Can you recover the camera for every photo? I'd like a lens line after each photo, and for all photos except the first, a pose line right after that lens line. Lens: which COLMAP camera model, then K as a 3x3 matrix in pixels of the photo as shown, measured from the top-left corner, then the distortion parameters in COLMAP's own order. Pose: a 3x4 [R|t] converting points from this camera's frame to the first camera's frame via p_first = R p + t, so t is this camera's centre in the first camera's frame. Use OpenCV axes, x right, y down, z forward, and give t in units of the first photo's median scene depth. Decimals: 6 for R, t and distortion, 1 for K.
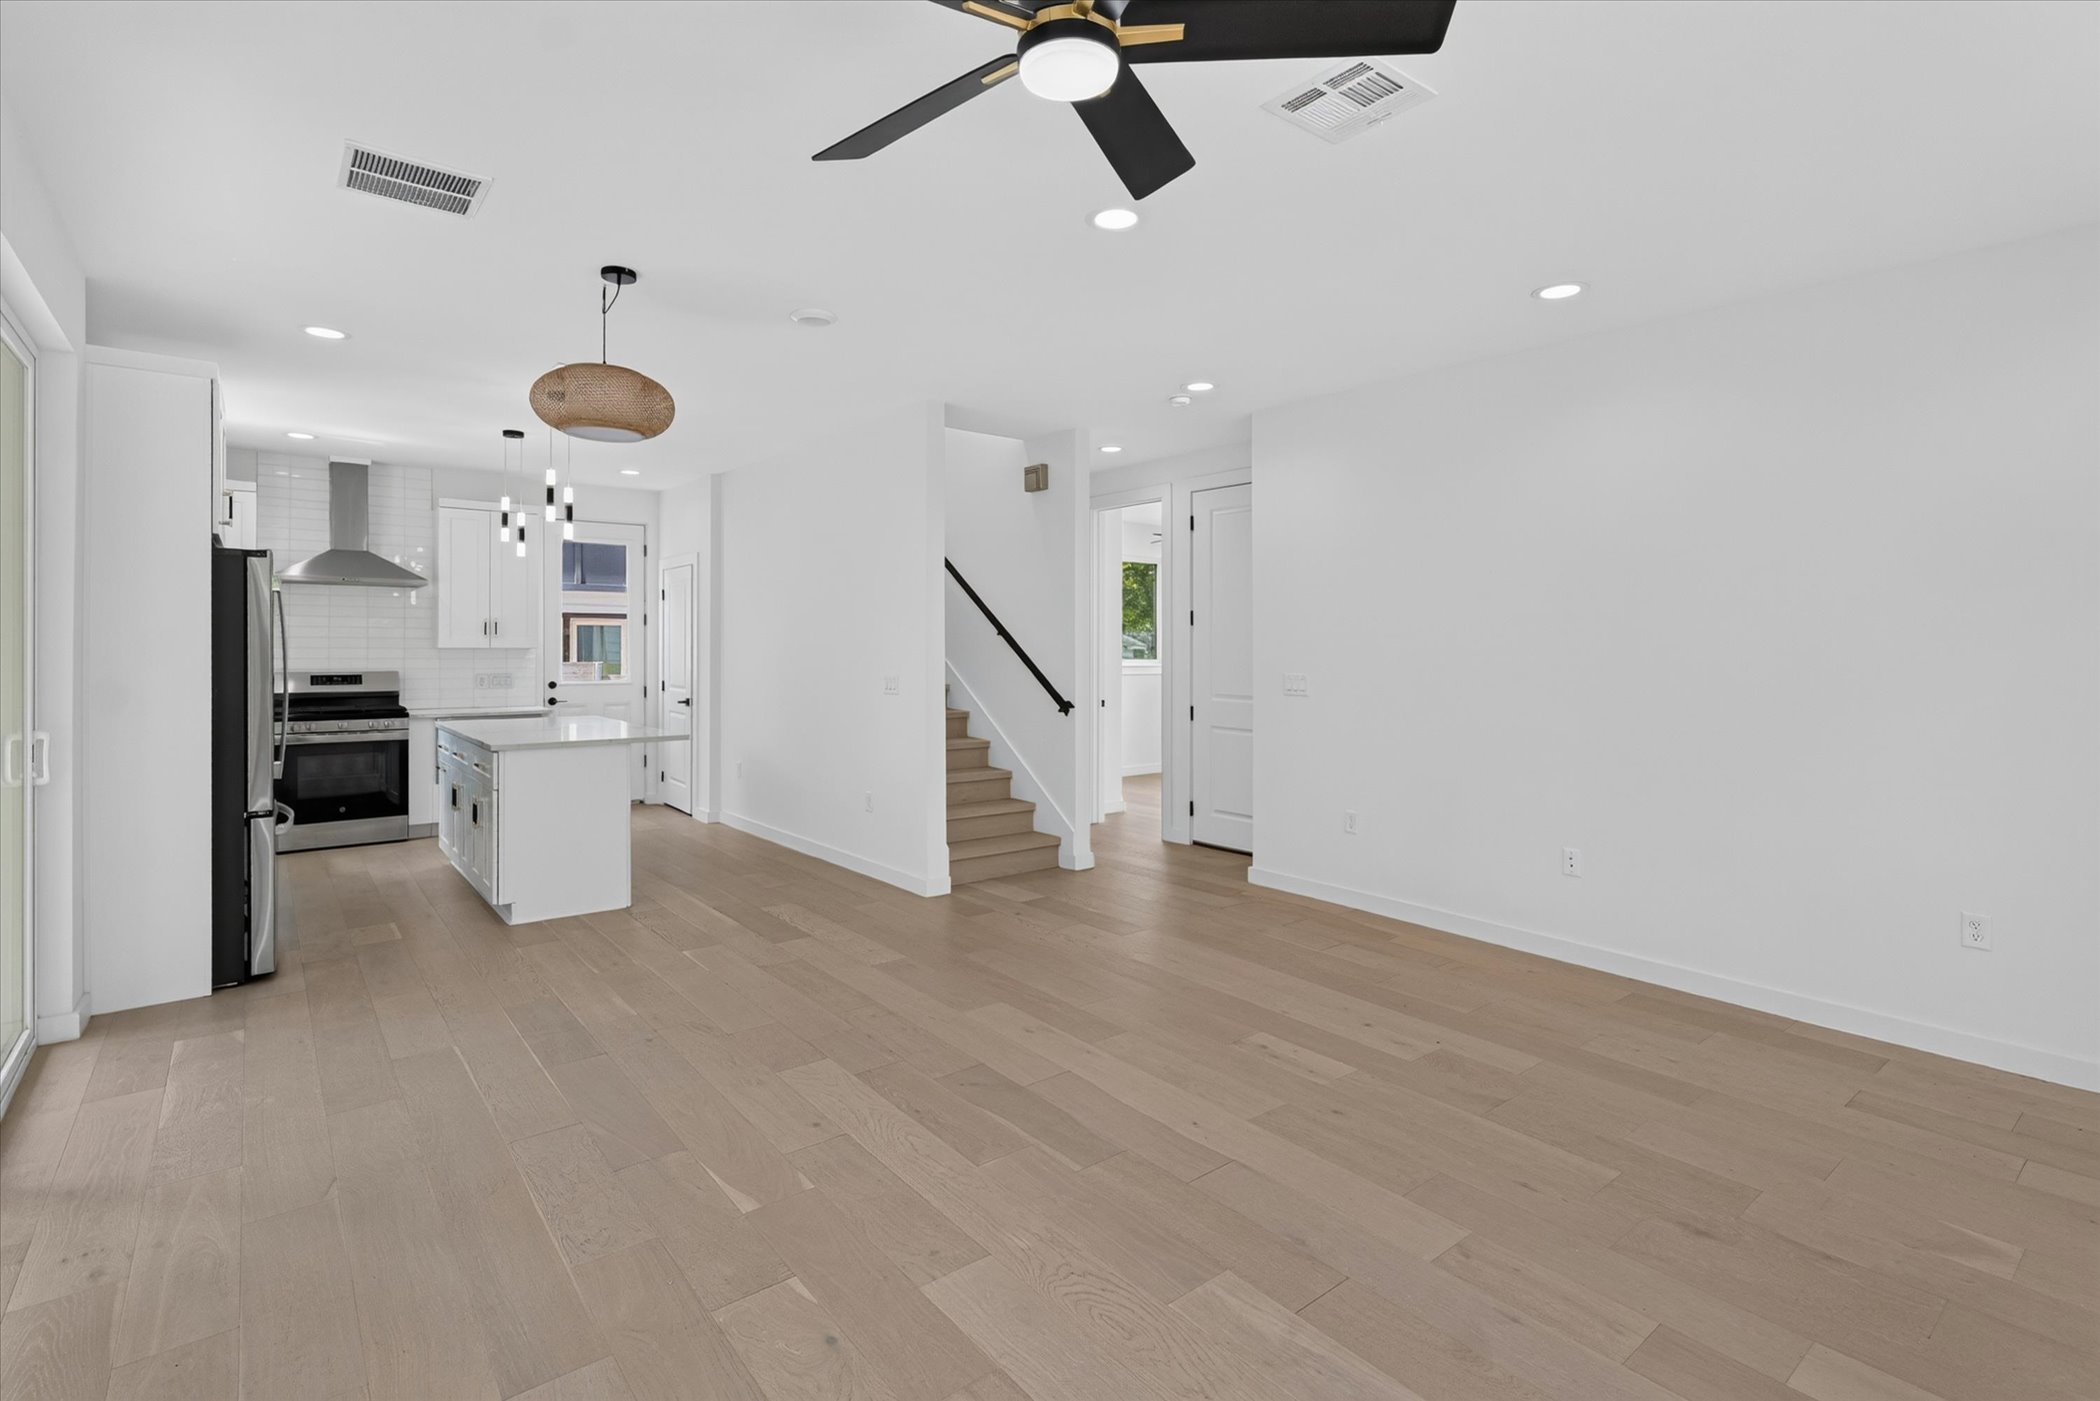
lens RADIAL K [[987.9, 0, 1048.2], [0, 987.9, 644.4], [0, 0, 1]] dist [-0.000619, -0.000355]
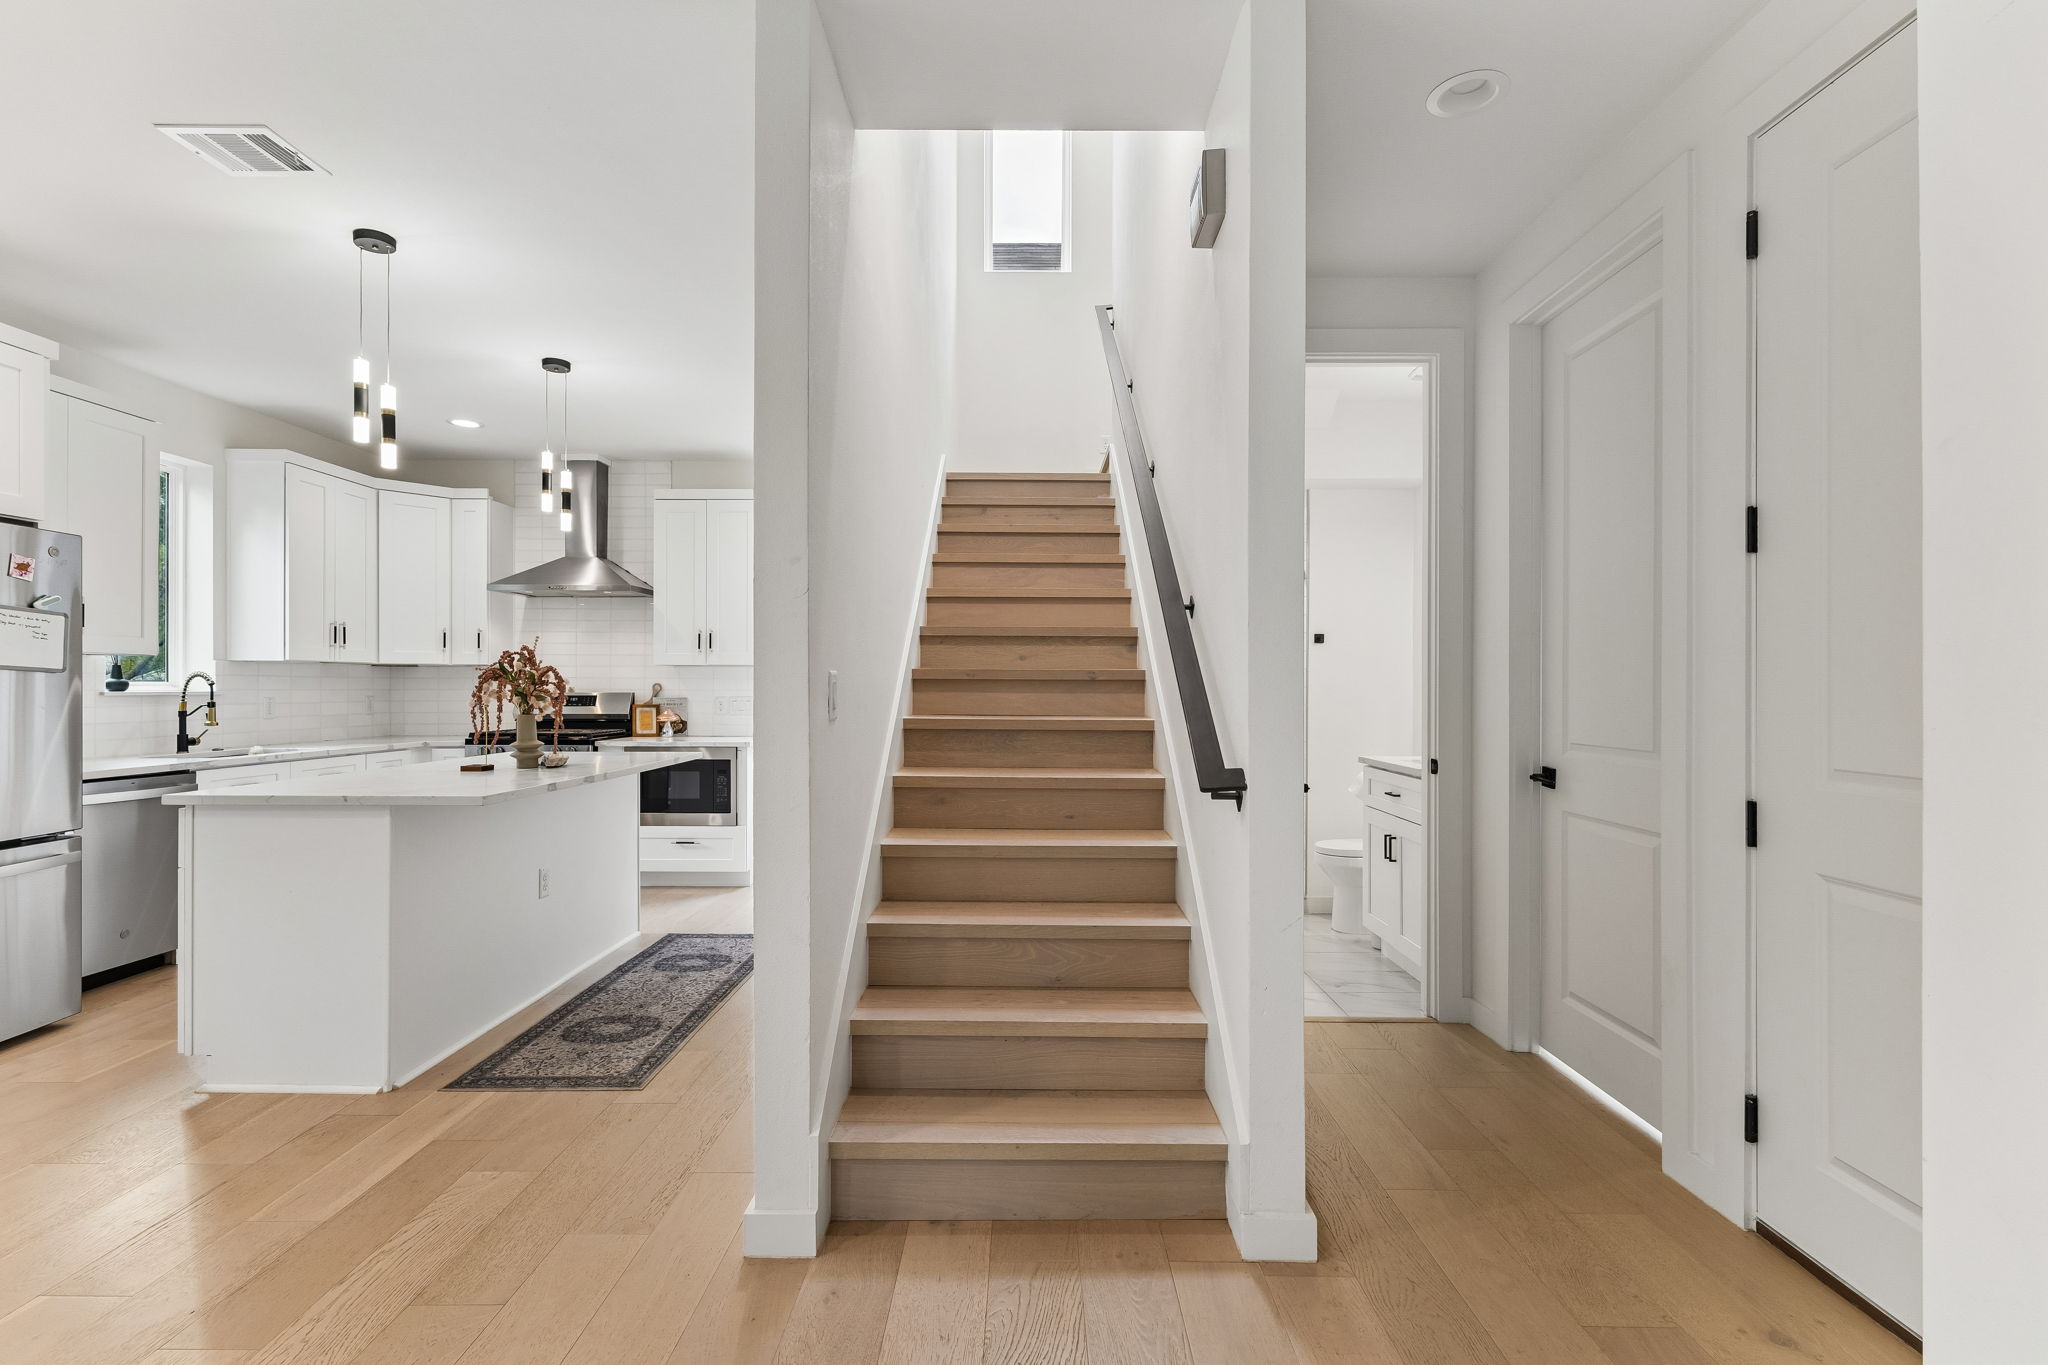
lens RADIAL K [[932.2, 0, 1021.8], [0, 932.2, 687.6], [0, 0, 1]] dist [0.003878, -0.000309]
pose [[0.778040, 0.000106, -0.628214, 0.144962], [-0.000413, 1.000000, -0.000342, 0.023792], [0.628214, 0.000525, 0.778040, 0.583342]]
